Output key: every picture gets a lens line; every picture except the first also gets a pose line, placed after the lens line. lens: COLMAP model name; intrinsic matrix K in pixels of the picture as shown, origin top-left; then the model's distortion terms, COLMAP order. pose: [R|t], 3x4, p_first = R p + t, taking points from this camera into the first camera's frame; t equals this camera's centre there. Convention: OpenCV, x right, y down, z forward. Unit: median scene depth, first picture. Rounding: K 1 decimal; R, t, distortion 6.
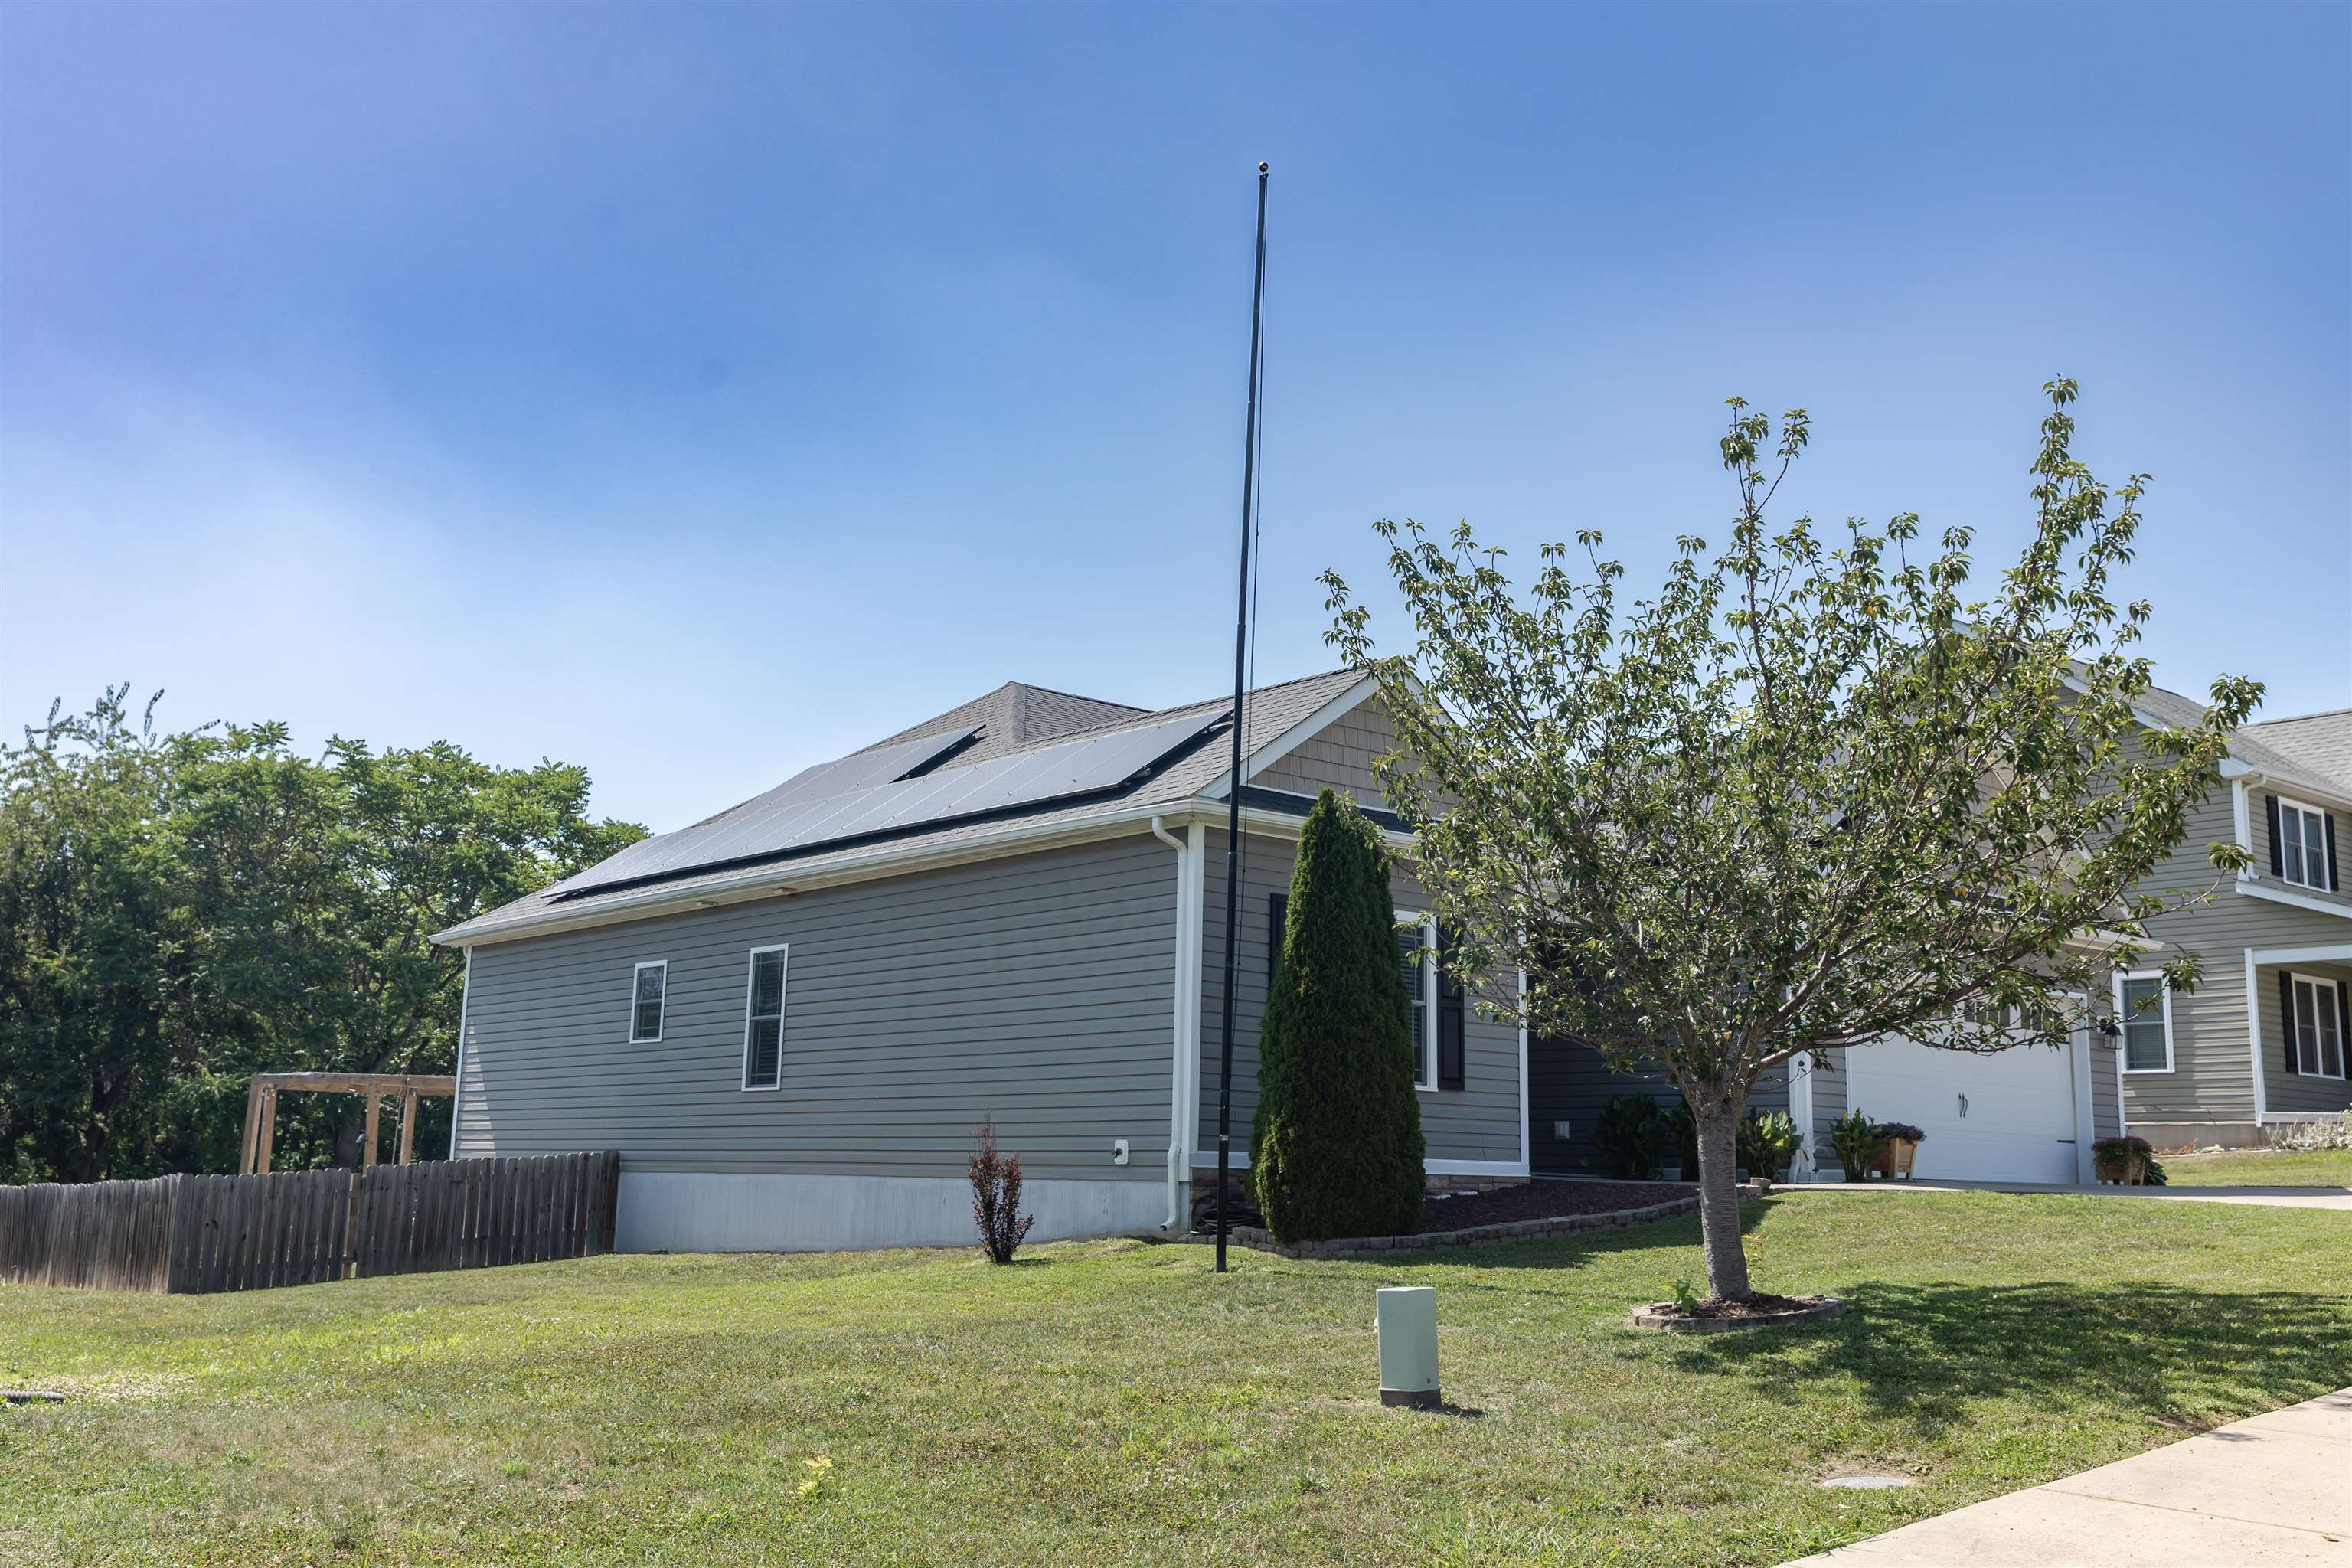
lens RADIAL K [[2239.1, 0, 1172.3], [0, 2239.1, 735.3], [0, 0, 1]] dist [0.003319, 0.000000]
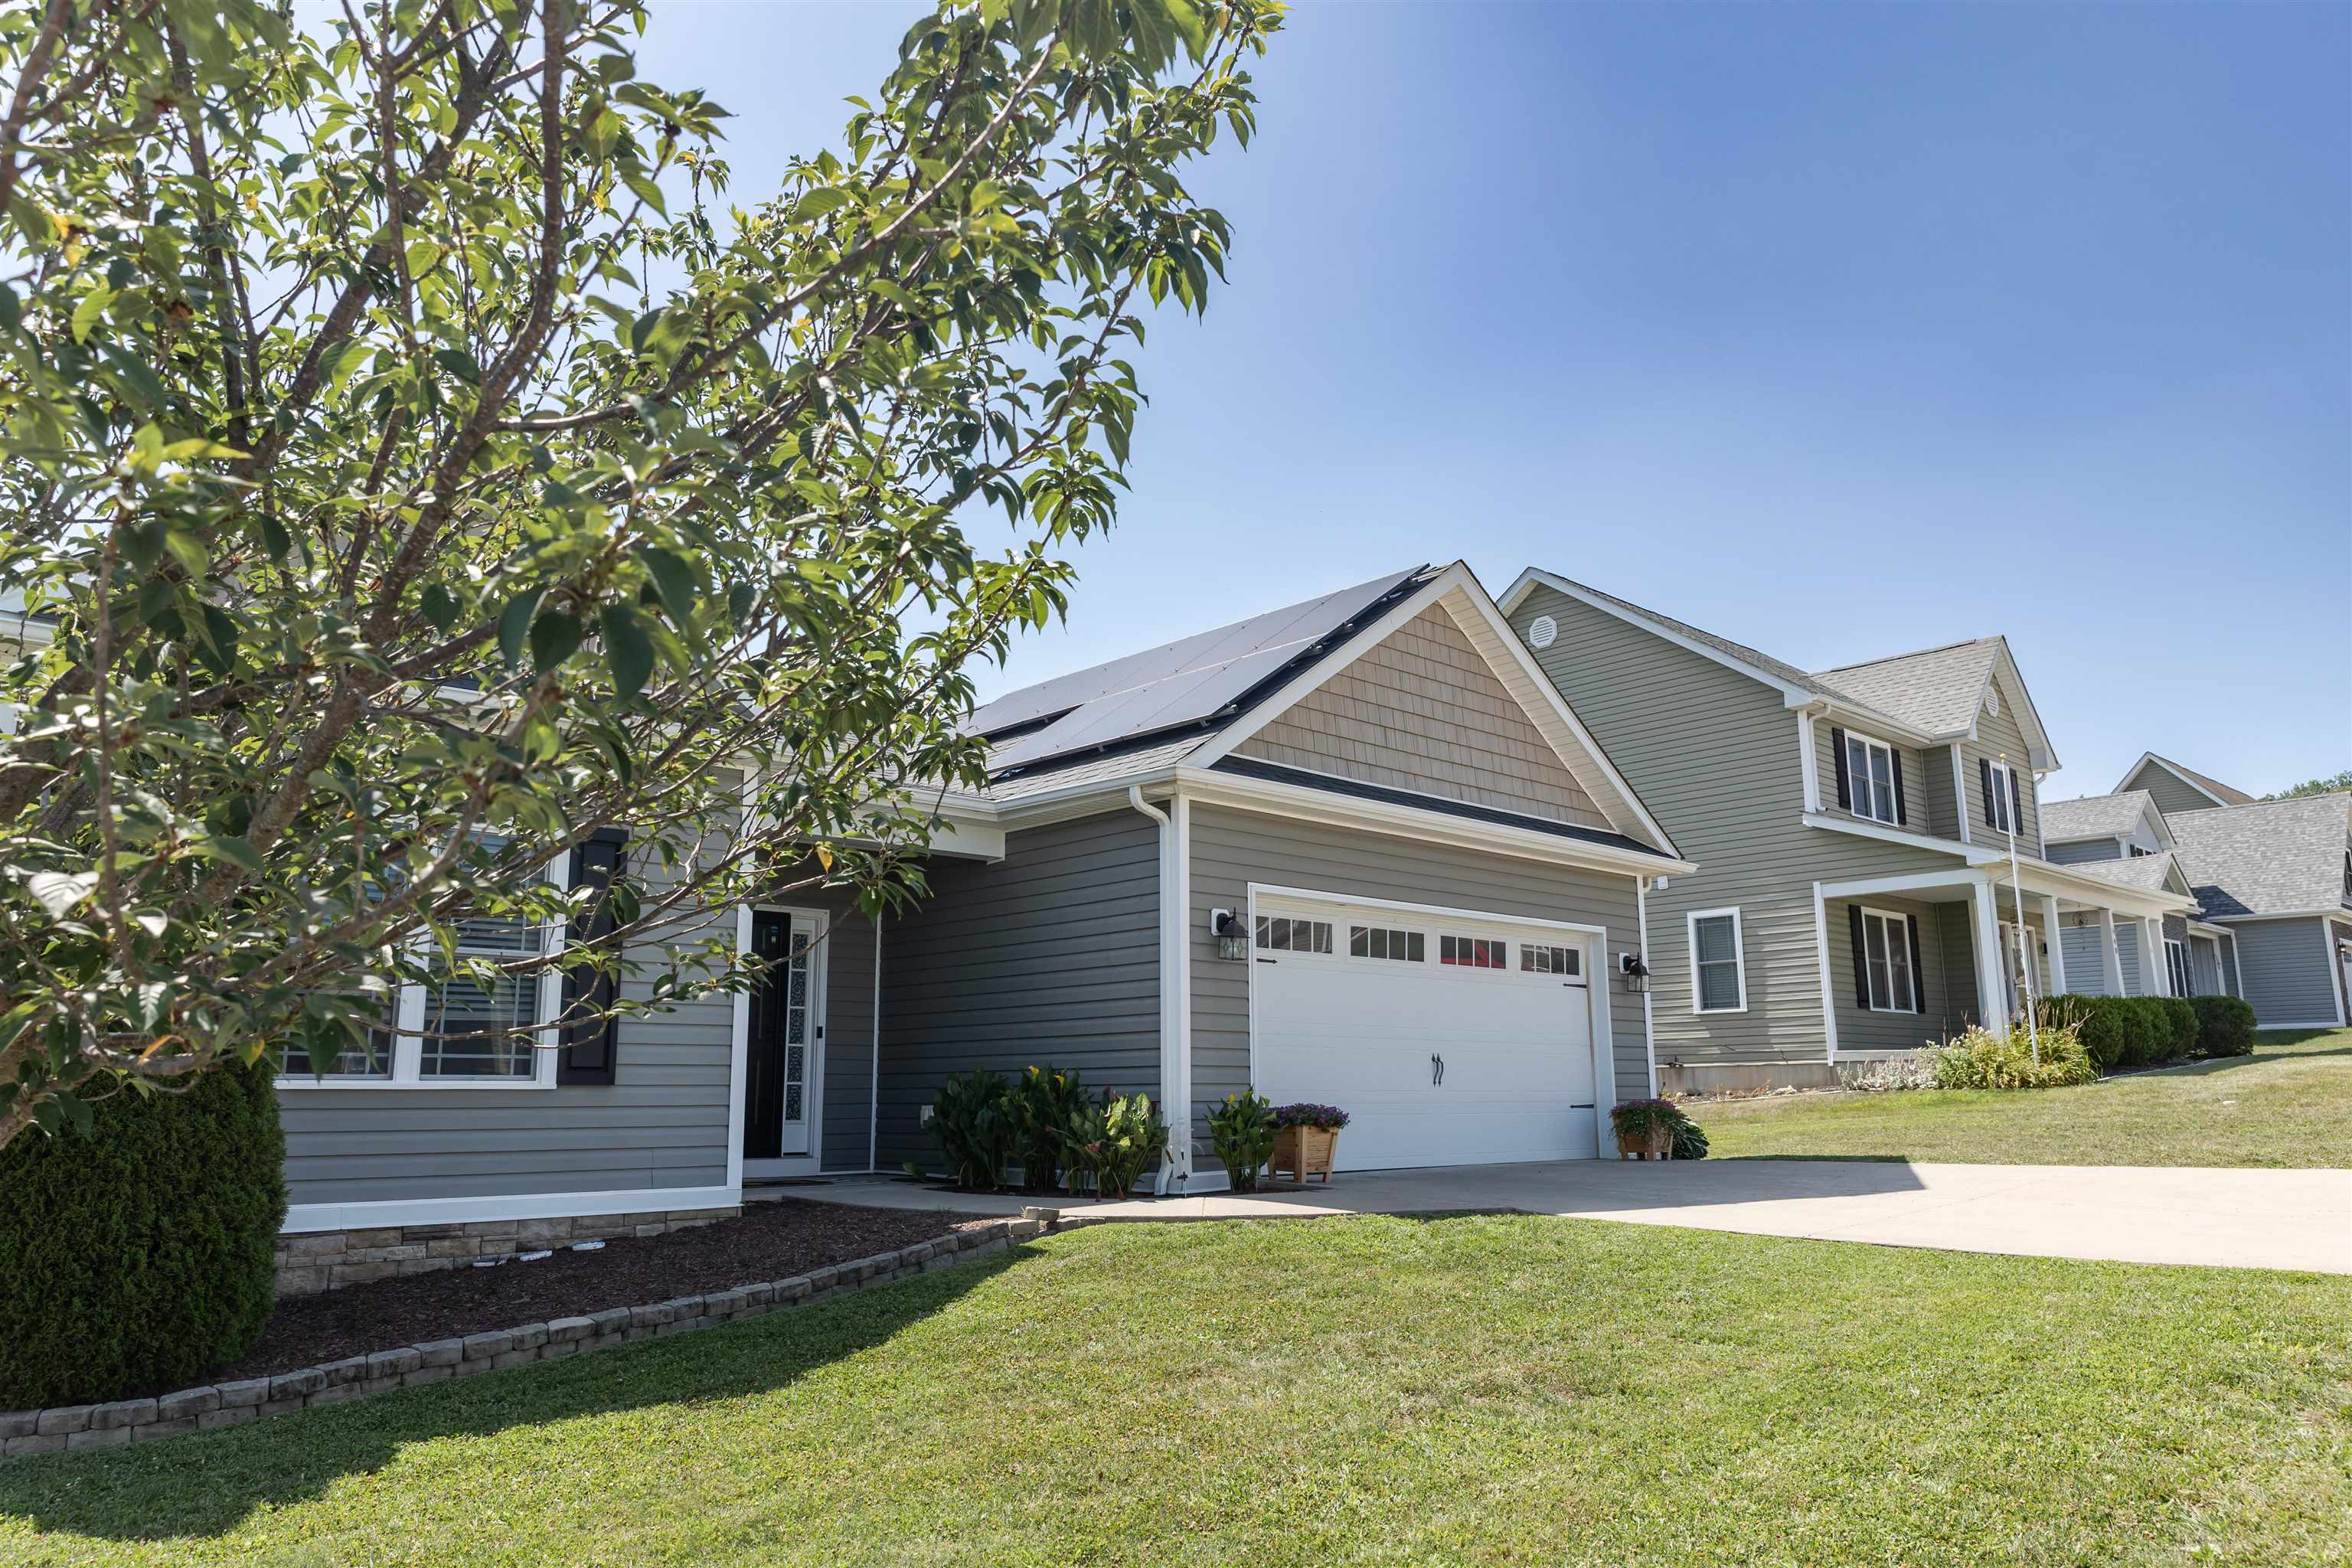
lens RADIAL K [[1627.6, 0, 1173.9], [0, 1627.6, 769.7], [0, 0, 1]] dist [-0.001309, 0.001176]
pose [[0.998383, -0.021247, 0.052730, 0.171403], [0.021470, 0.999763, -0.003653, 0.044456], [-0.052640, 0.004779, 0.998602, 0.320400]]
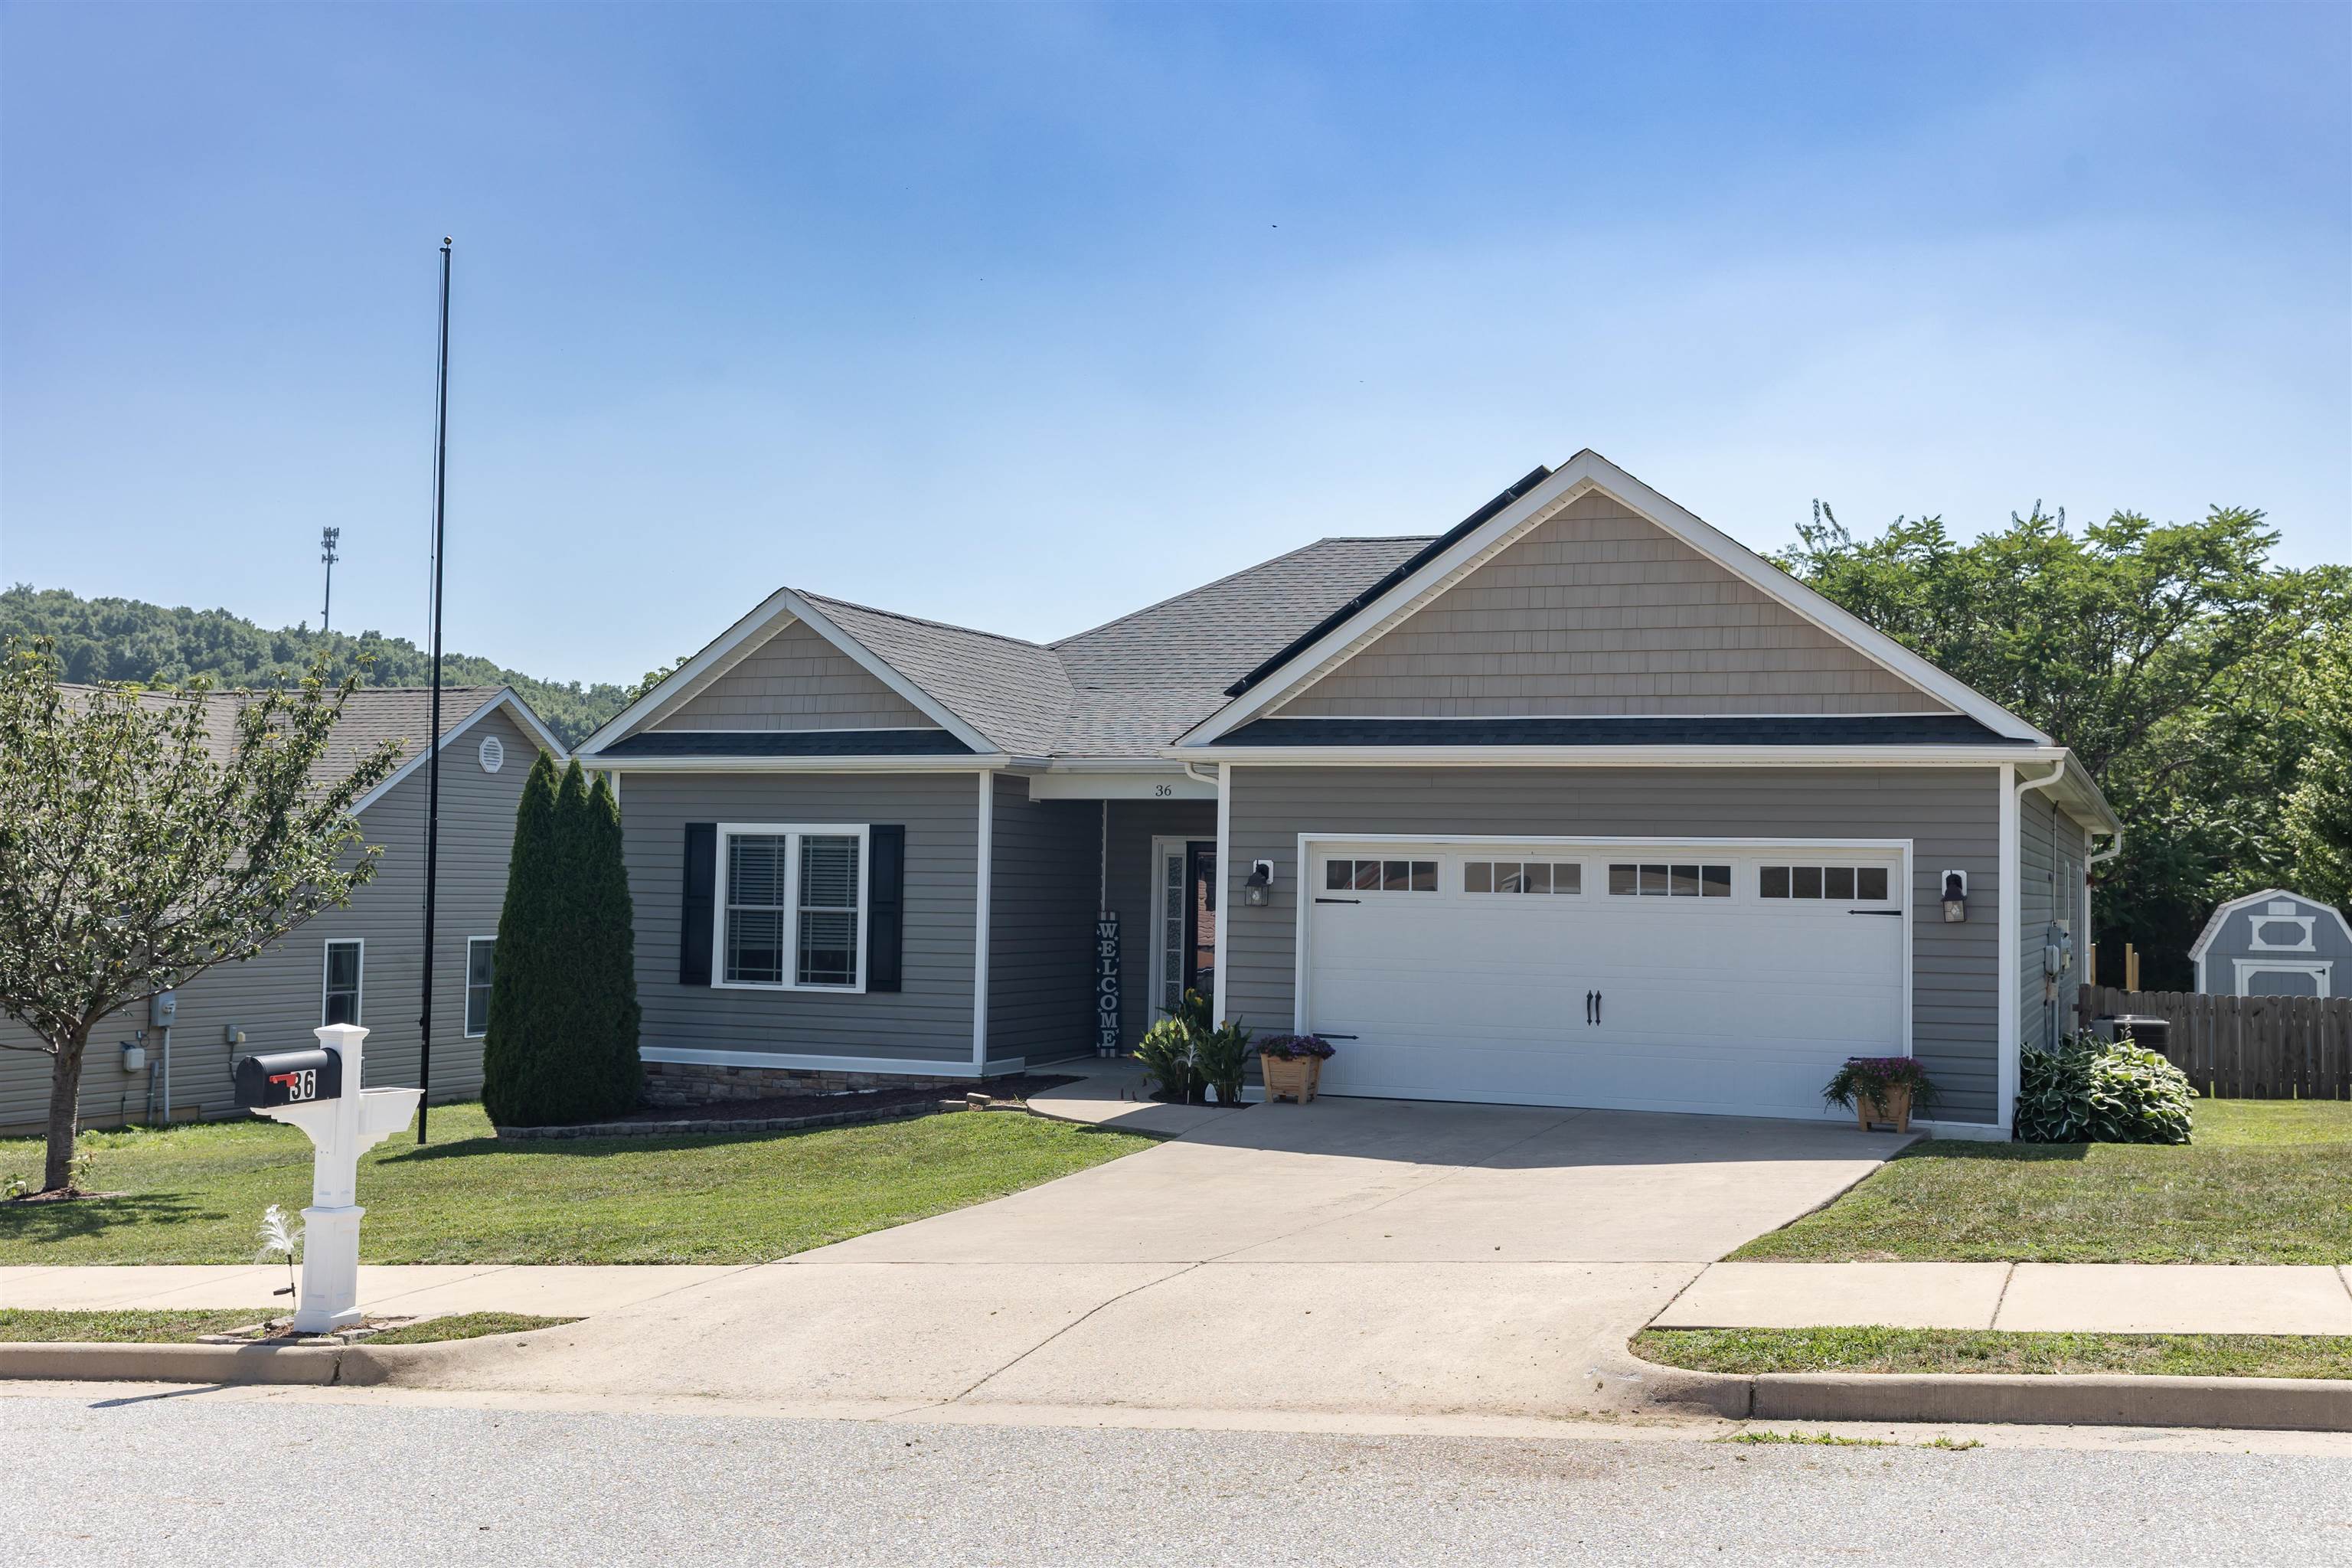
lens RADIAL K [[2461.8, 0, 1186.3], [0, 2461.8, 731.7], [0, 0, 1]] dist [-0.000962, 0.000000]
pose [[0.459929, -0.068559, -0.885305, 0.754461], [0.171057, 0.985181, 0.012572, 0.031097], [0.871324, -0.157220, 0.464840, 0.382921]]
